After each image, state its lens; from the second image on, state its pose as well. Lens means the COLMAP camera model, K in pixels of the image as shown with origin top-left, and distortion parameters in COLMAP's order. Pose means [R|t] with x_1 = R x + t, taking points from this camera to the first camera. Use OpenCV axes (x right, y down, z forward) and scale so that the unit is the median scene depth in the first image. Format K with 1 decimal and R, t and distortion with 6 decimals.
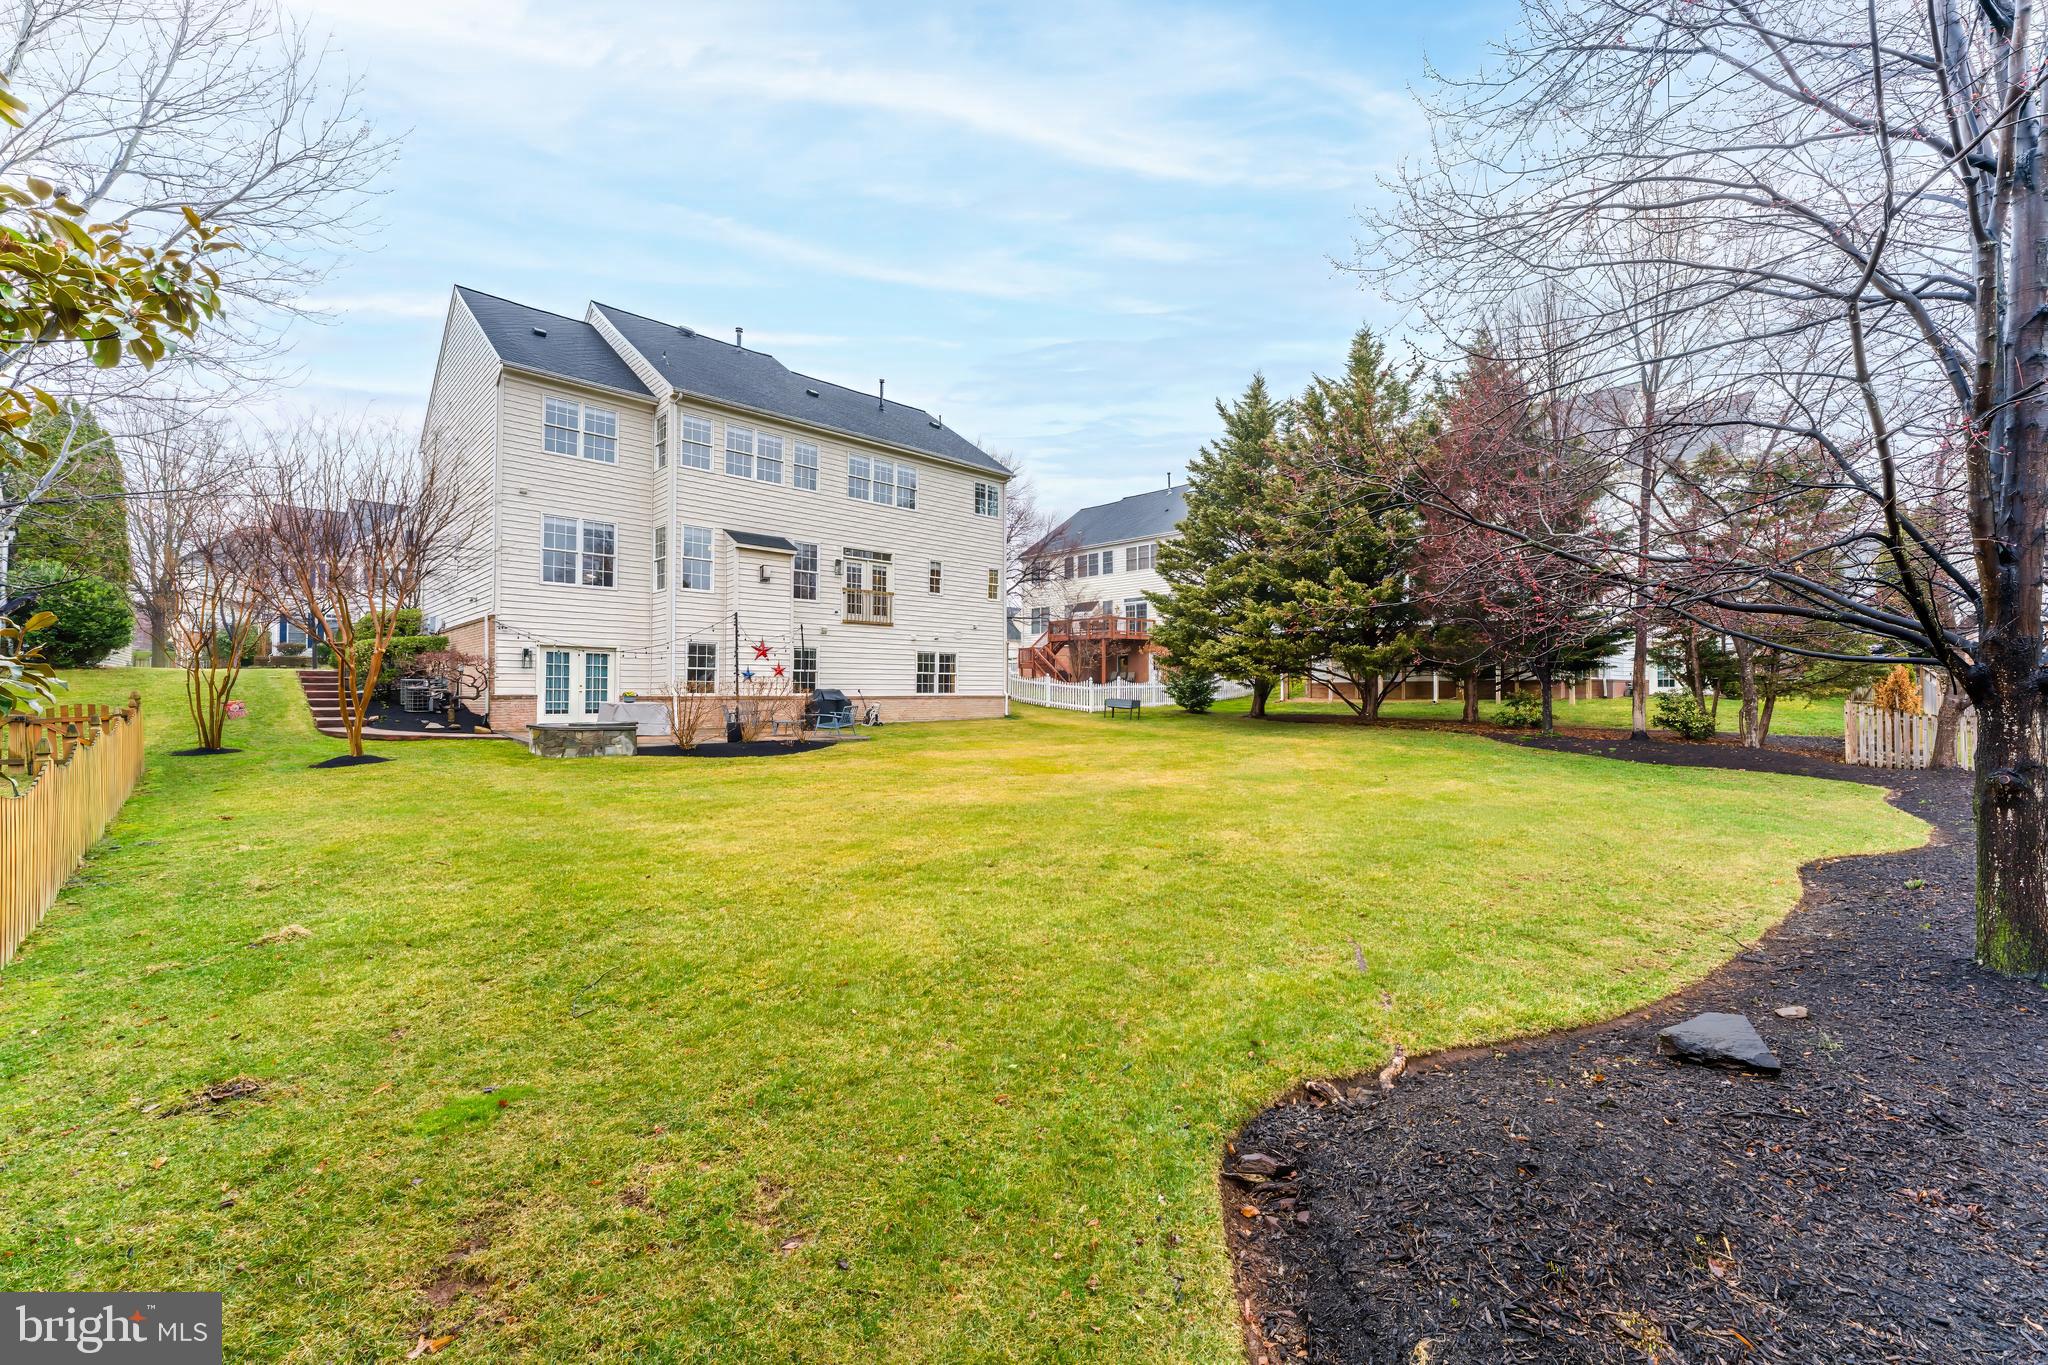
lens RADIAL K [[821.1, 0, 1025.3], [0, 821.1, 686.6], [0, 0, 1]] dist [-0.001233, -0.000250]
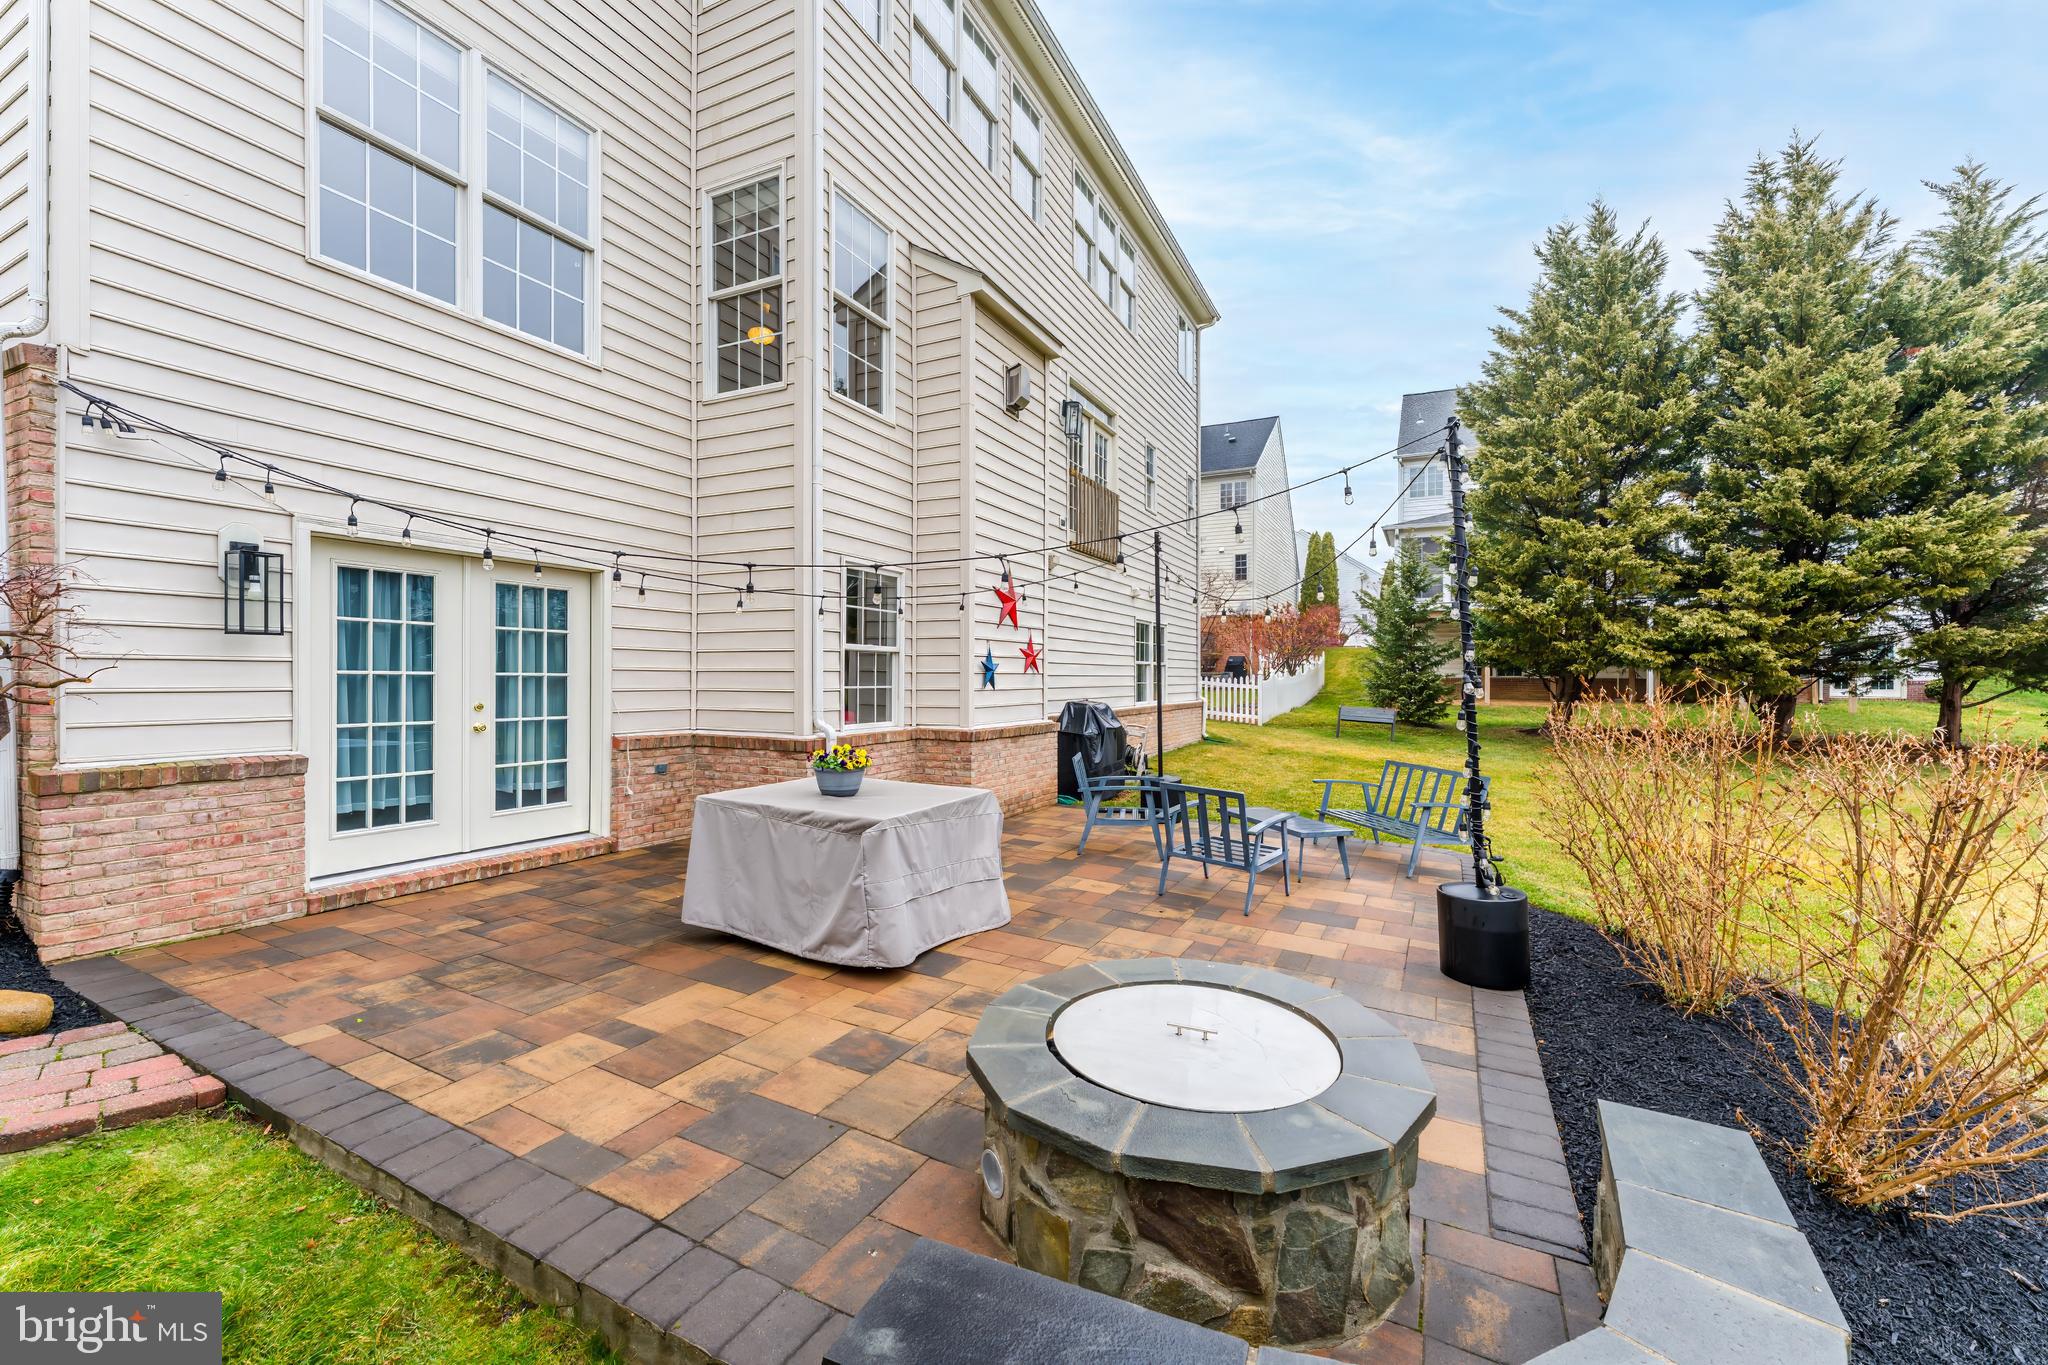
lens RADIAL K [[821.1, 0, 1023.0], [0, 821.1, 683.1], [0, 0, 1]] dist [-0.001233, -0.000250]
pose [[0.946665, 0.001594, 0.322217, -0.402128], [-0.006207, 0.999892, 0.013291, -0.011253], [-0.322161, -0.014582, 0.946573, 0.607002]]
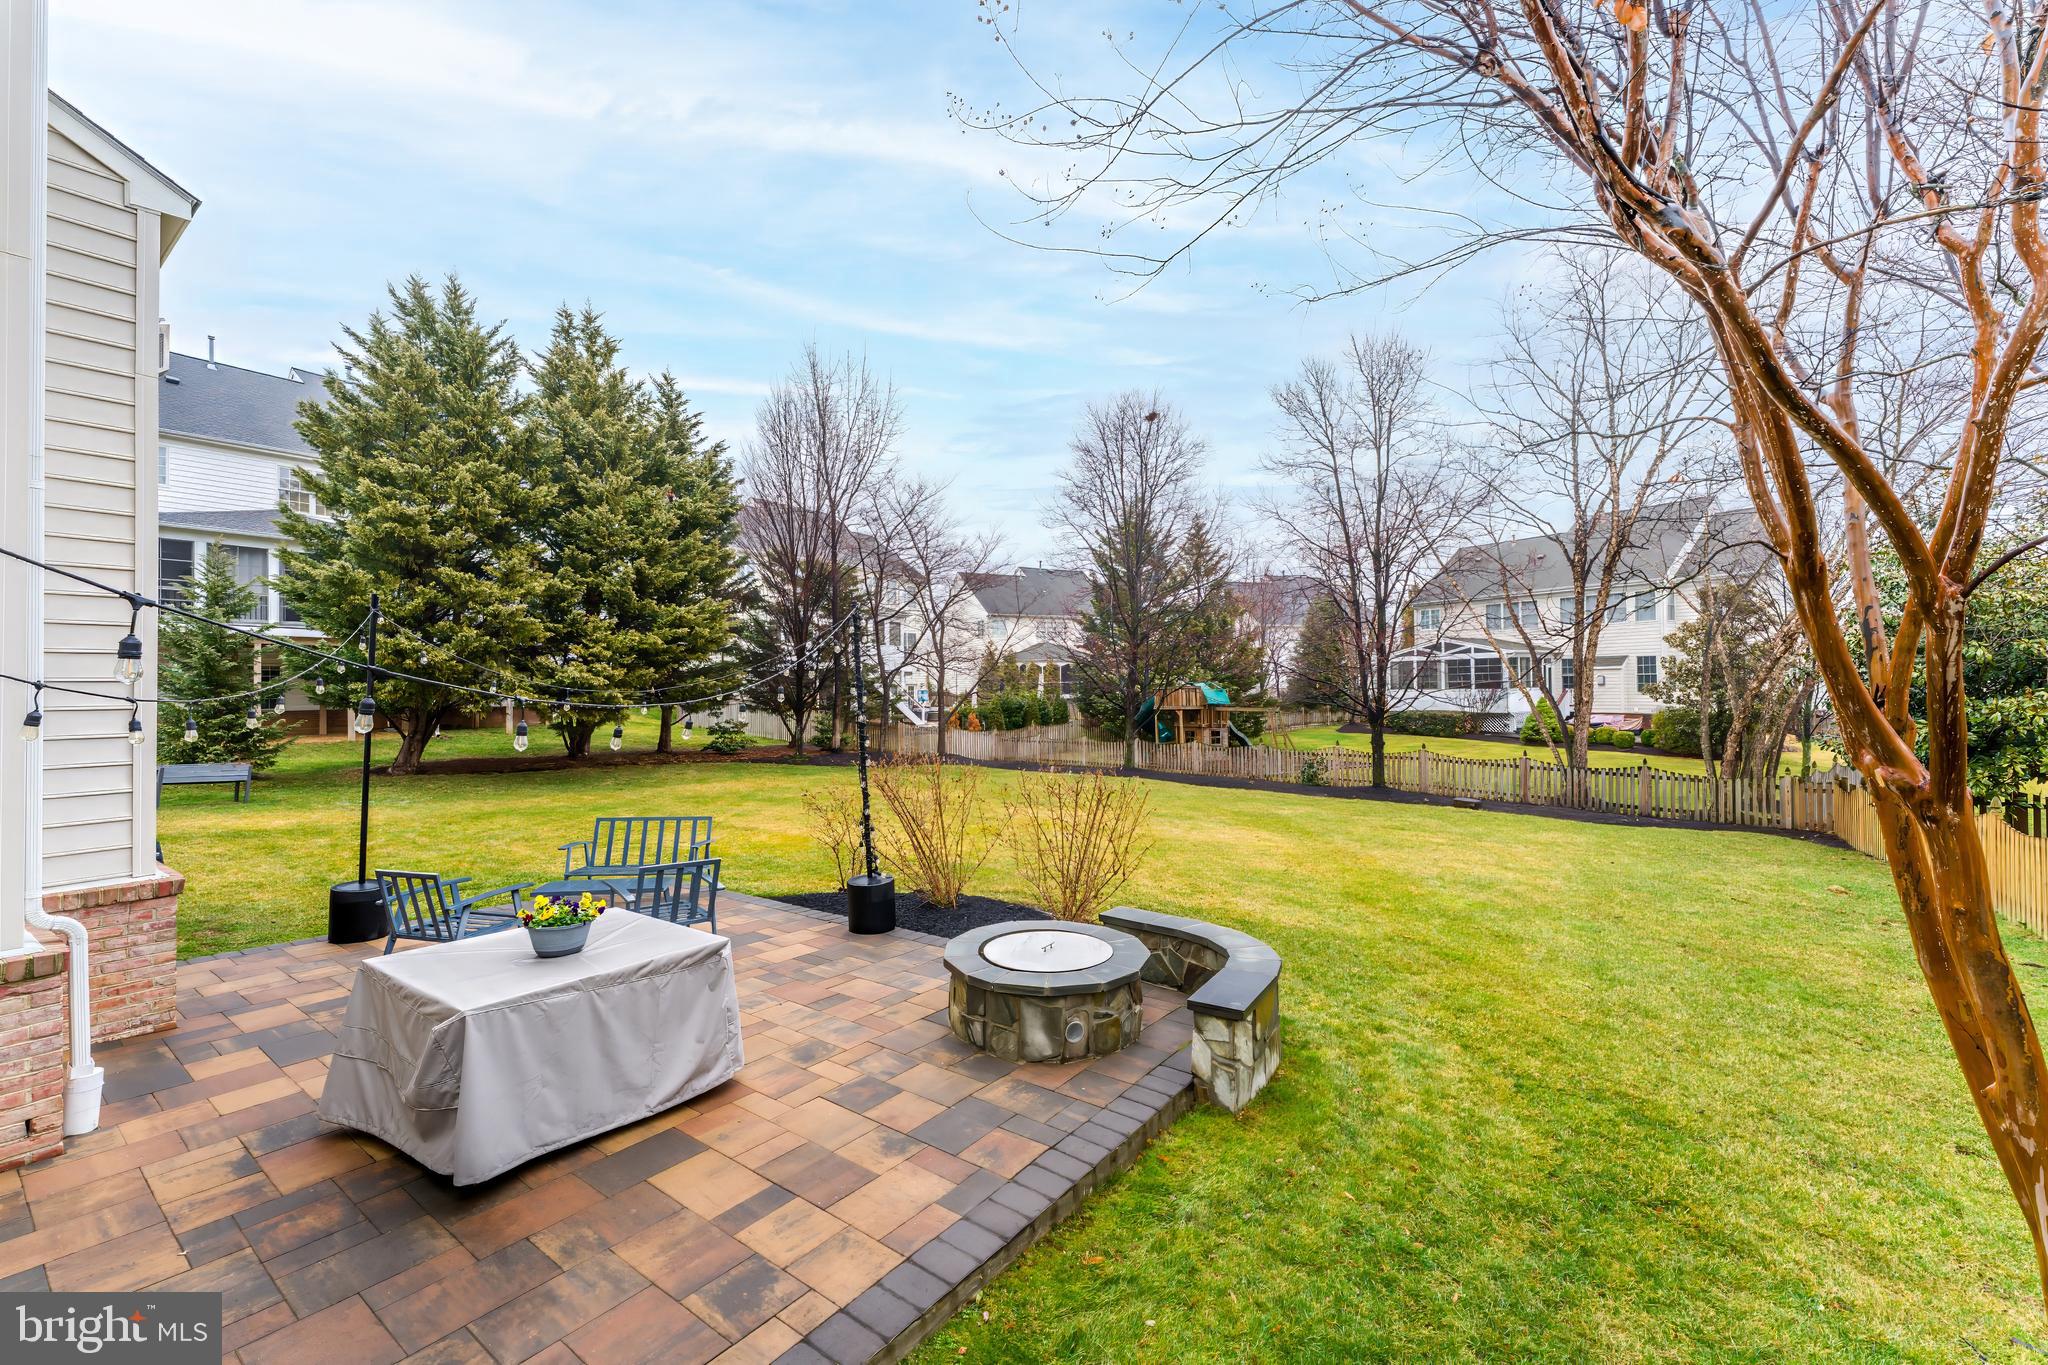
lens RADIAL K [[821.1, 0, 1026.5], [0, 821.1, 685.3], [0, 0, 1]] dist [-0.001233, -0.000250]
pose [[-0.166865, 0.001725, 0.985978, -0.551199], [0.006704, 0.999977, -0.000615, -0.034536], [-0.985957, 0.006507, -0.166873, 0.726572]]
